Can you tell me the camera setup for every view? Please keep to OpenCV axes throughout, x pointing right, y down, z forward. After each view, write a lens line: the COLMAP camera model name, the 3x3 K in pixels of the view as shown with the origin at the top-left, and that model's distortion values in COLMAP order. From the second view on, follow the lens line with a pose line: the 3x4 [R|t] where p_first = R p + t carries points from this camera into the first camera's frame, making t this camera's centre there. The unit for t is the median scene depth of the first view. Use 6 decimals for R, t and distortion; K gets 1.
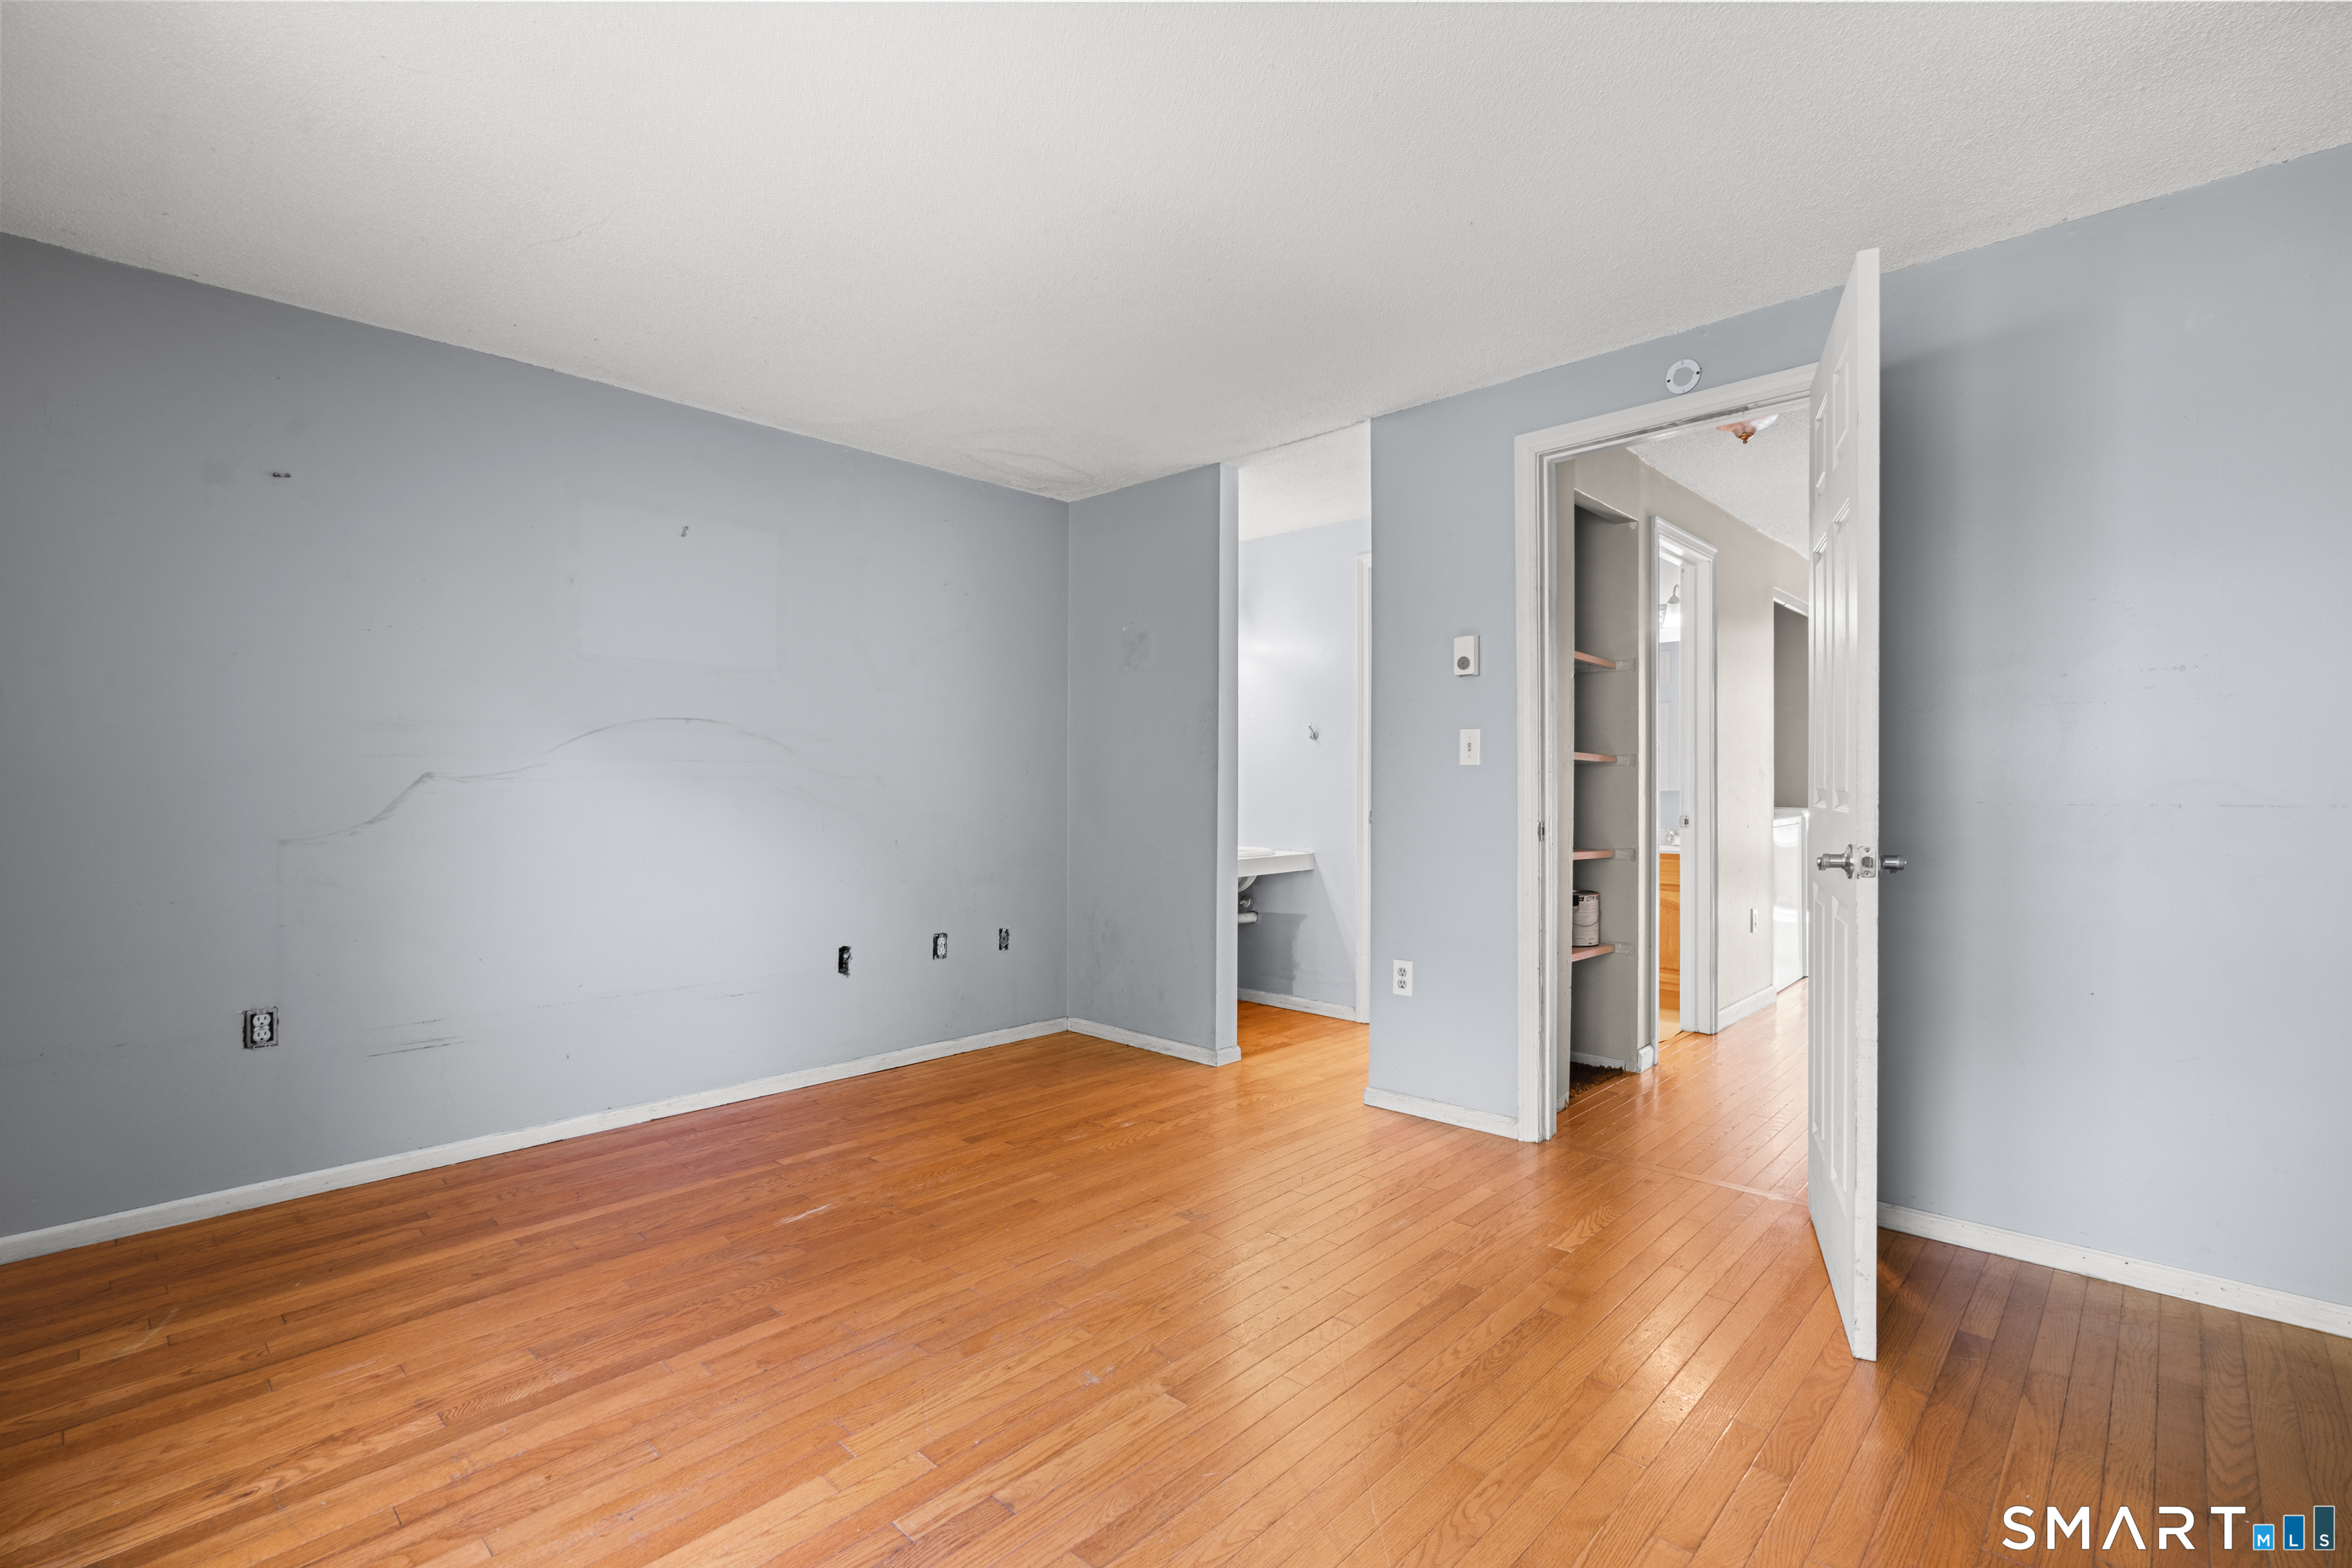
lens RADIAL K [[1061.1, 0, 1185.7], [0, 1061.1, 790.7], [0, 0, 1]] dist [-0.002028, 0.000023]
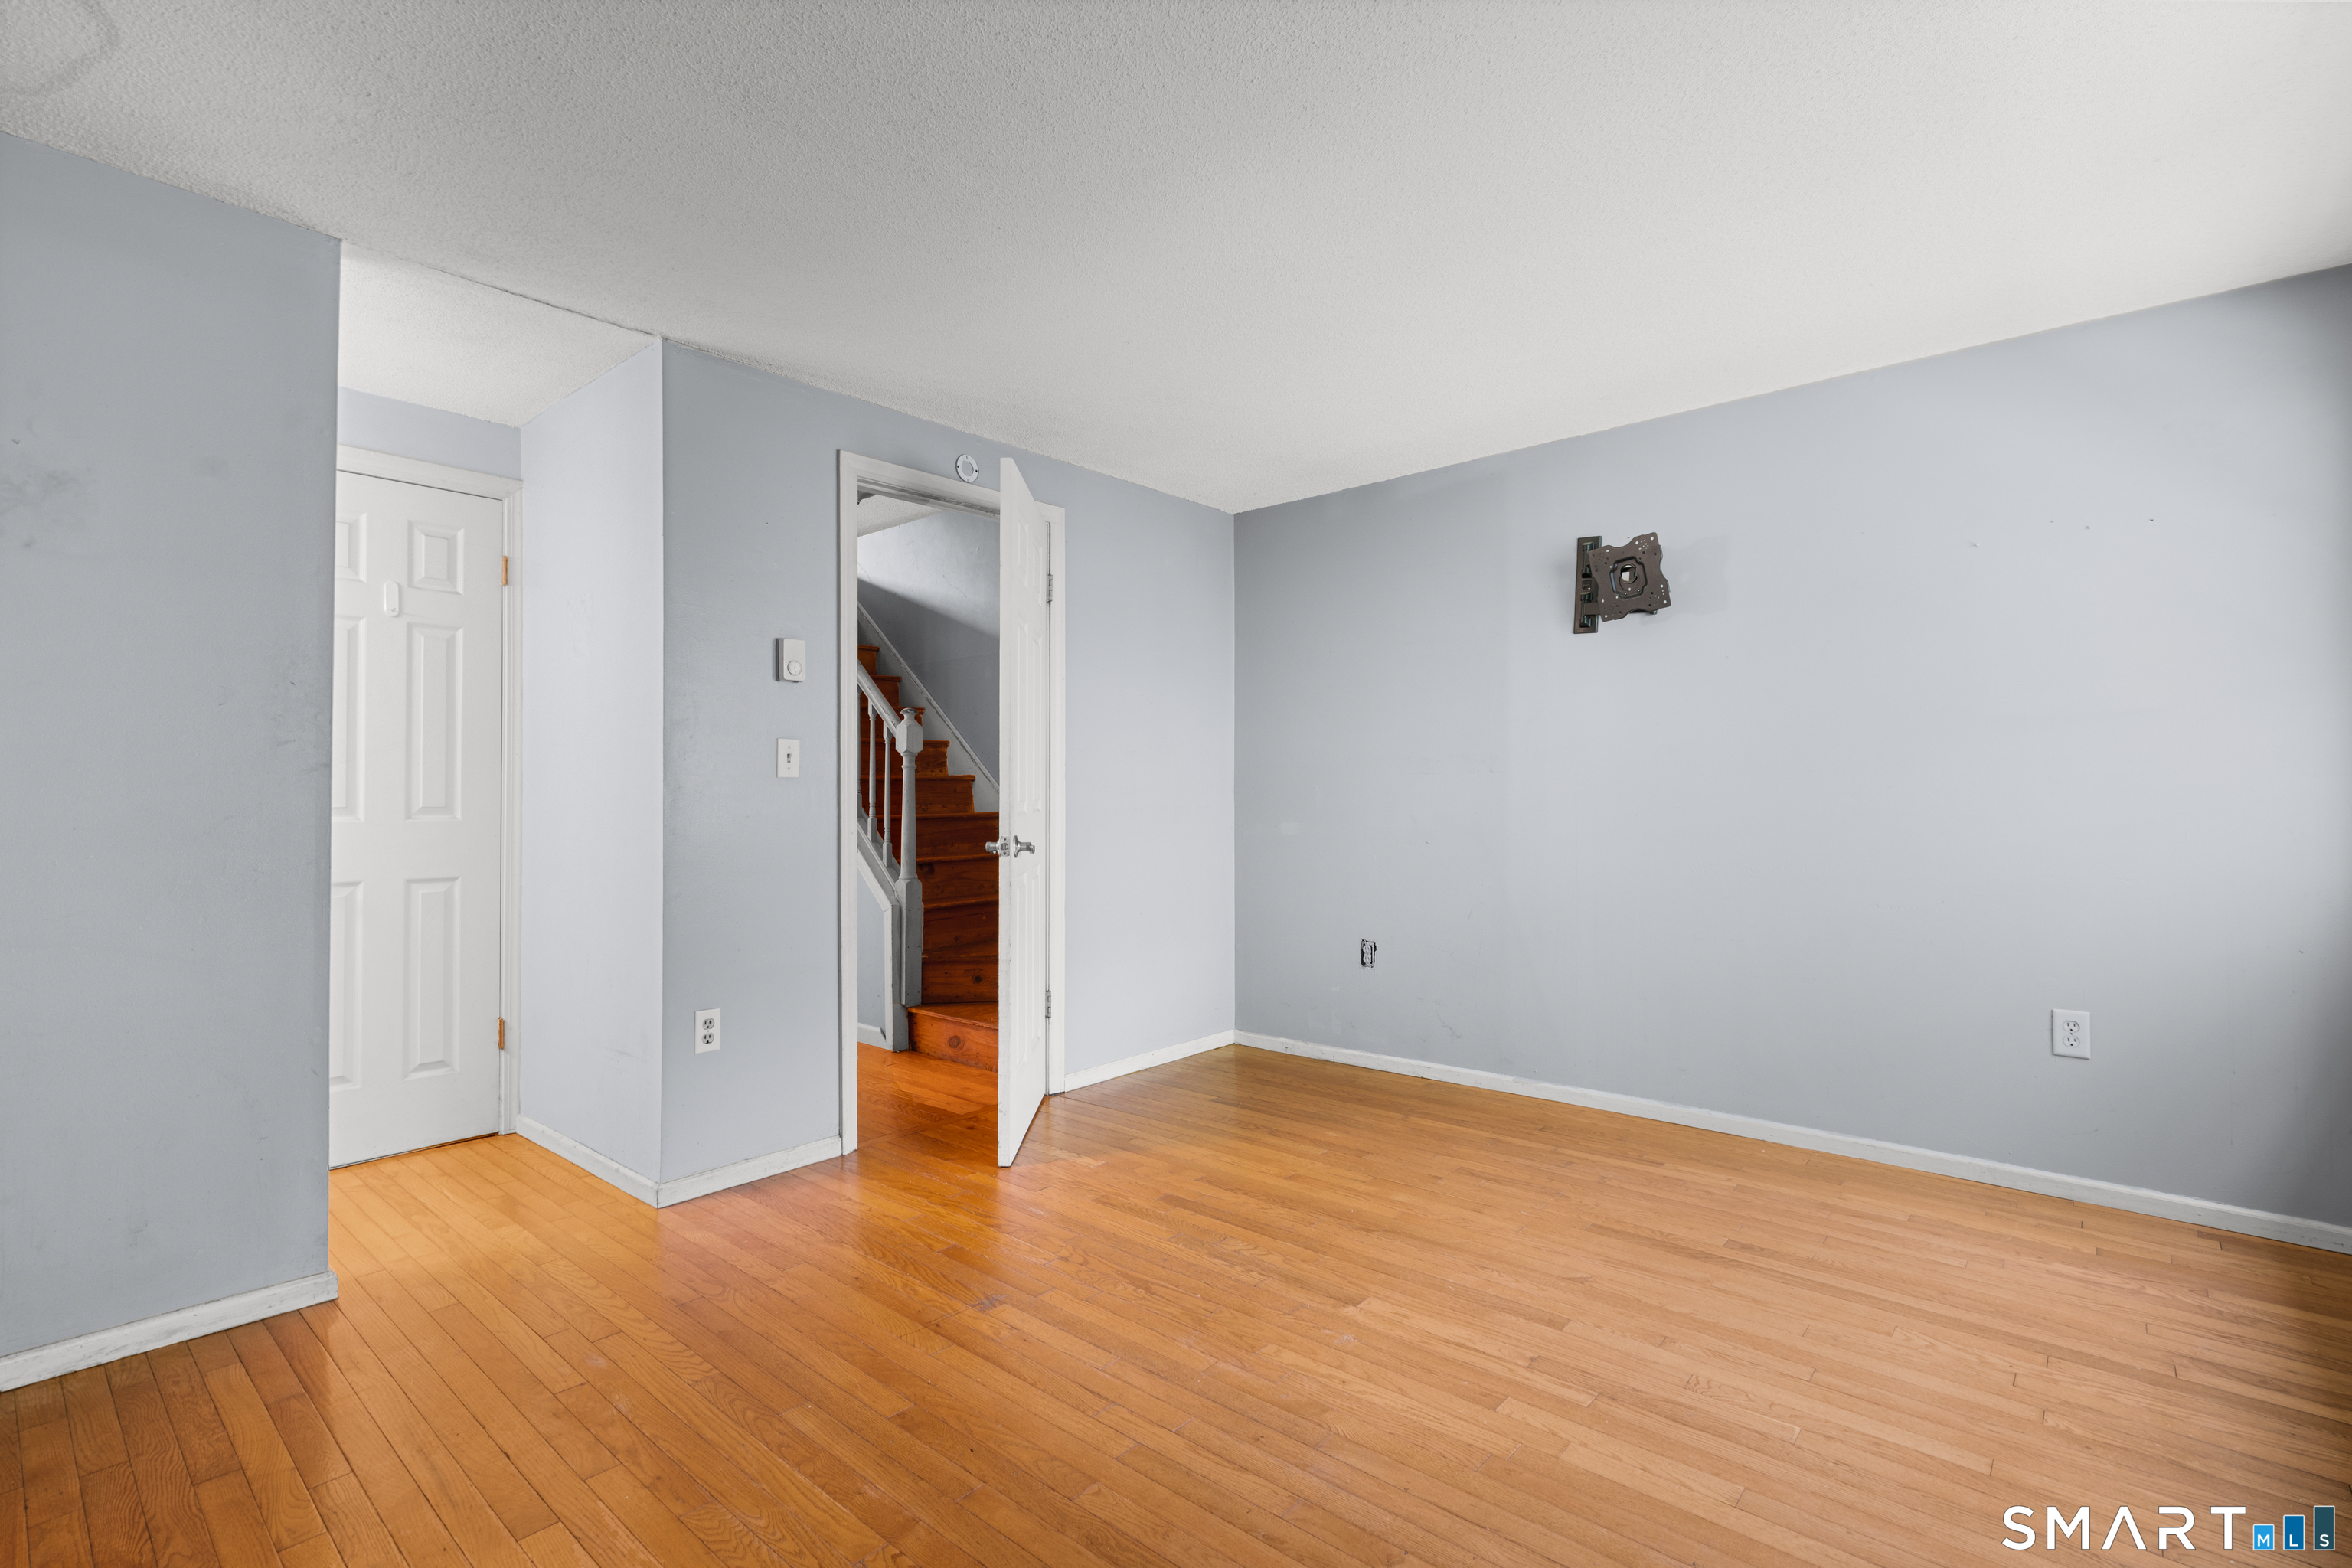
lens RADIAL K [[1082.5, 0, 1182.0], [0, 1082.5, 776.6], [0, 0, 1]] dist [-0.002780, 0.000208]
pose [[-0.036468, 0.018944, 0.999155, -0.769210], [0.009589, 0.999781, -0.018605, -0.003984], [-0.999289, 0.008903, -0.036642, 0.767140]]
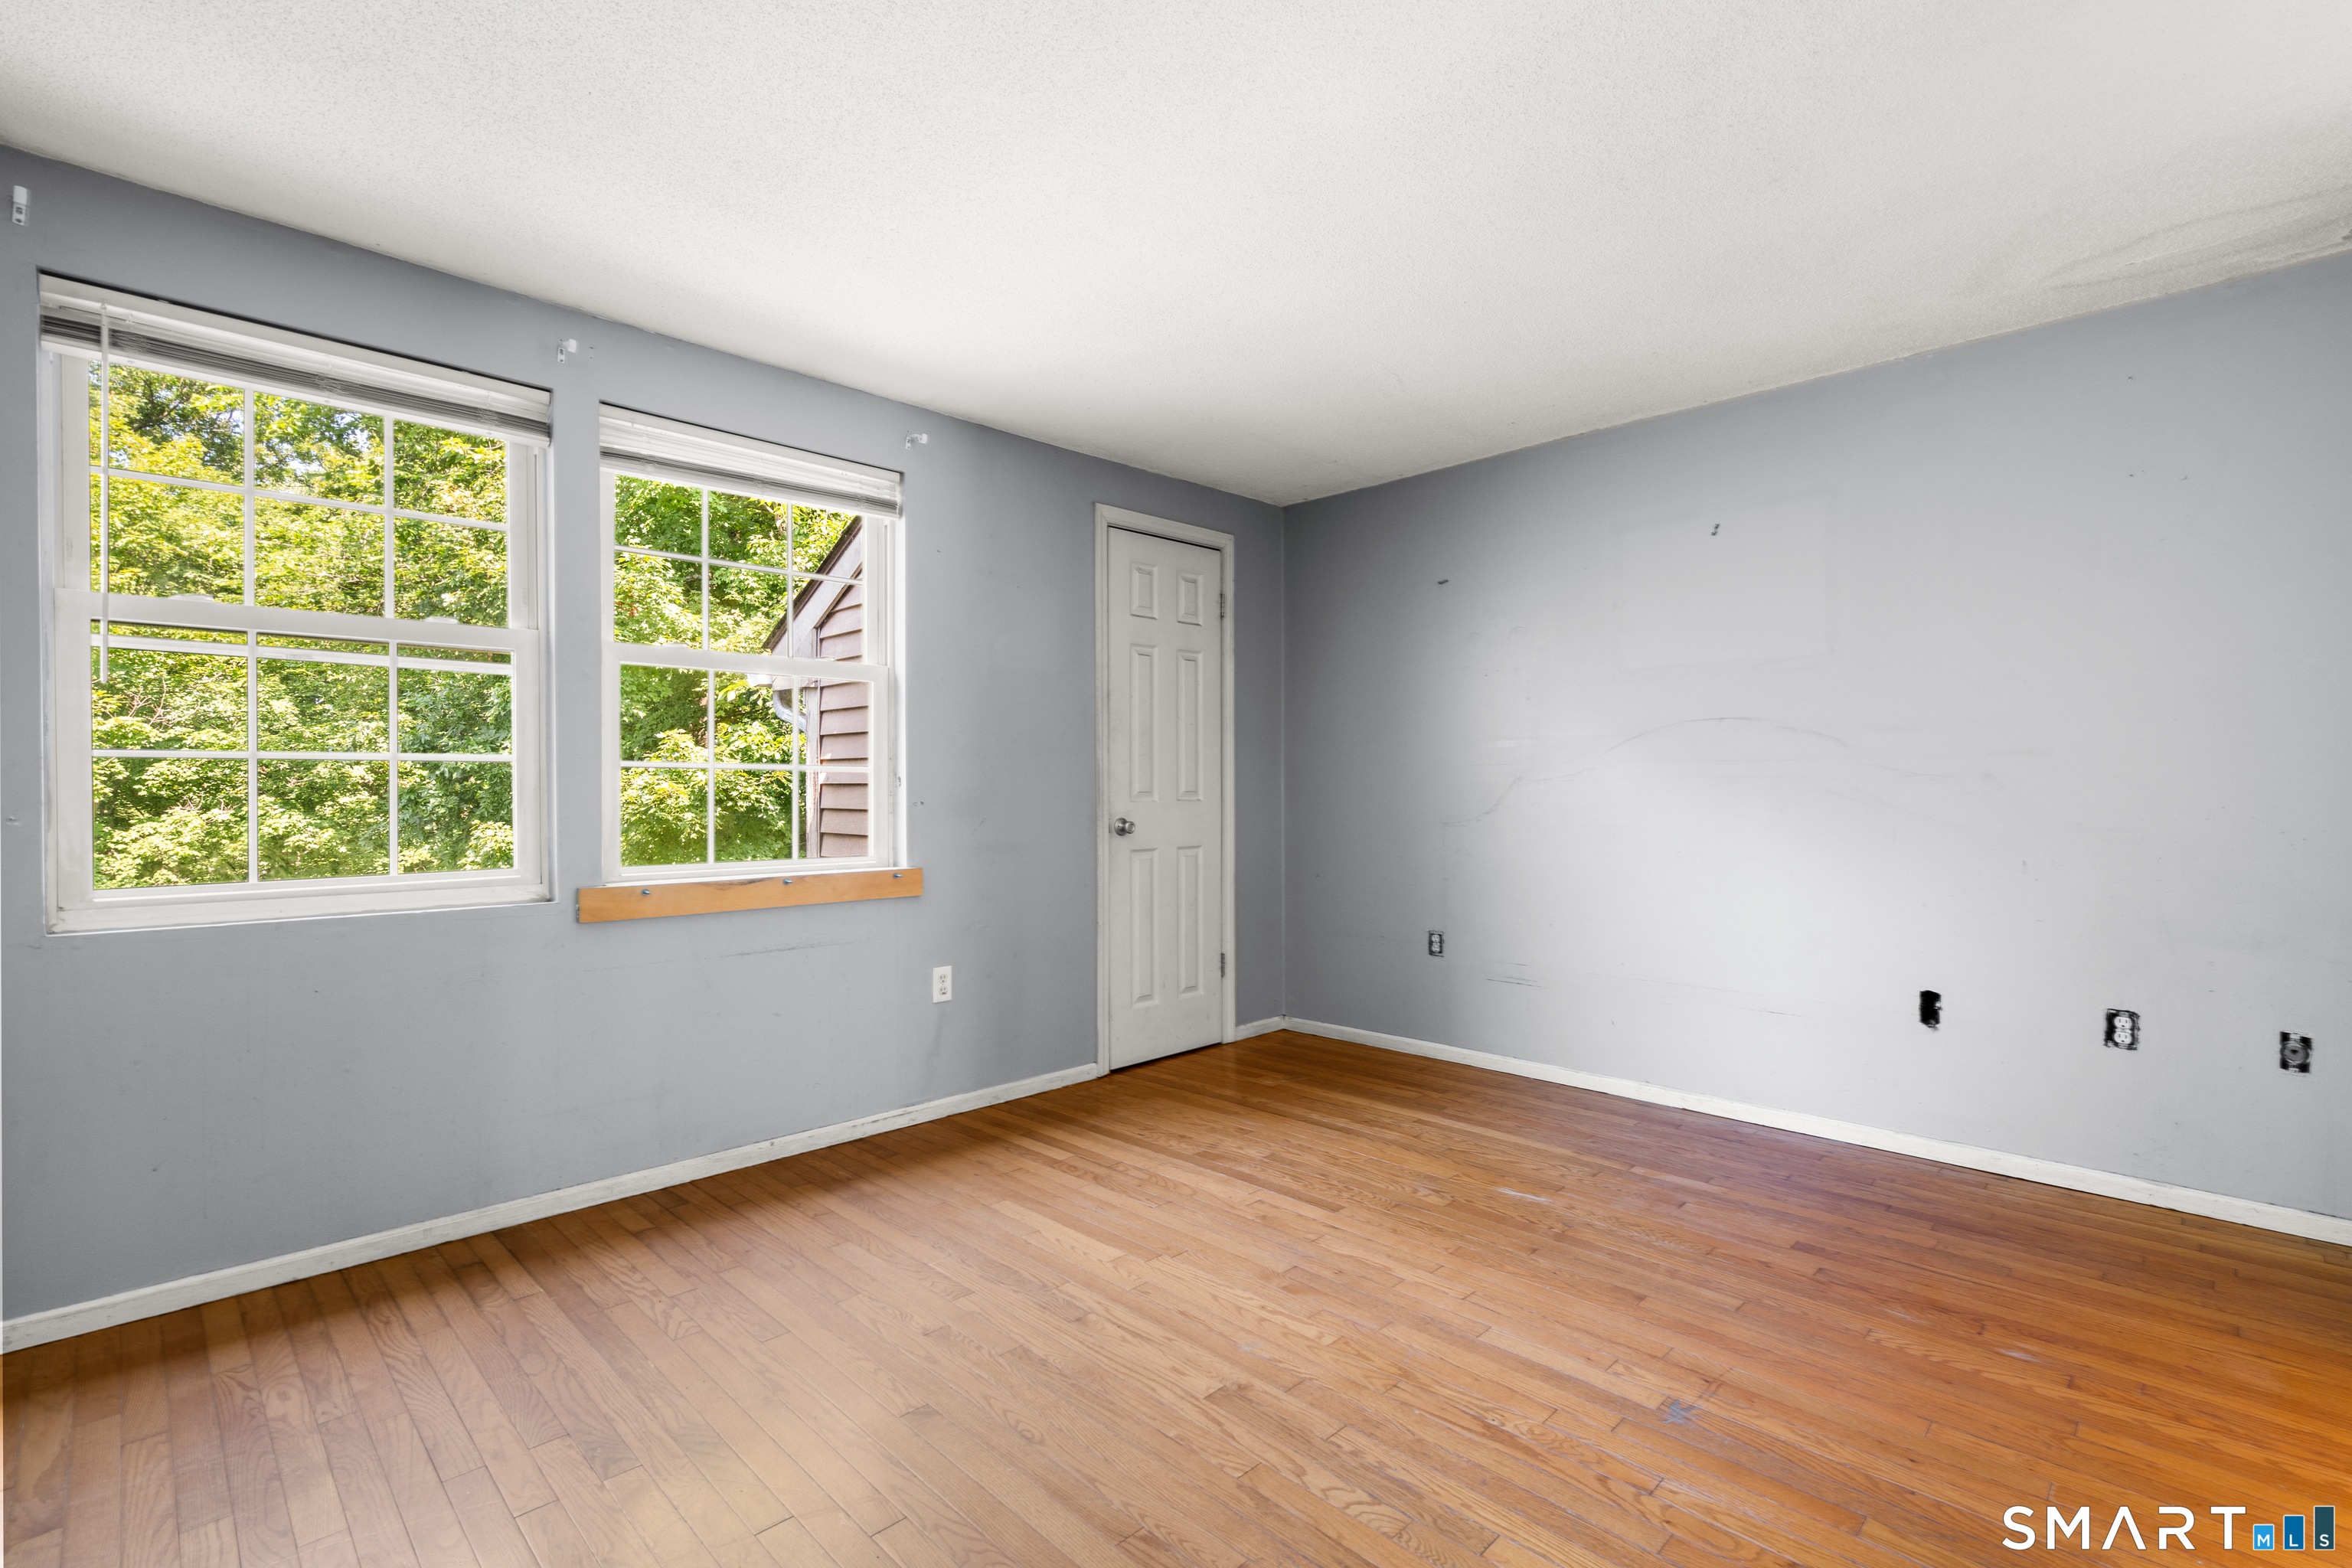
lens RADIAL K [[1061.1, 0, 1185.7], [0, 1061.1, 790.7], [0, 0, 1]] dist [-0.002028, 0.000023]
pose [[-0.032049, 0.002962, -0.999482, 0.617265], [-0.002459, 0.999992, 0.003042, -0.002439], [0.999483, 0.002555, -0.032042, 0.617130]]
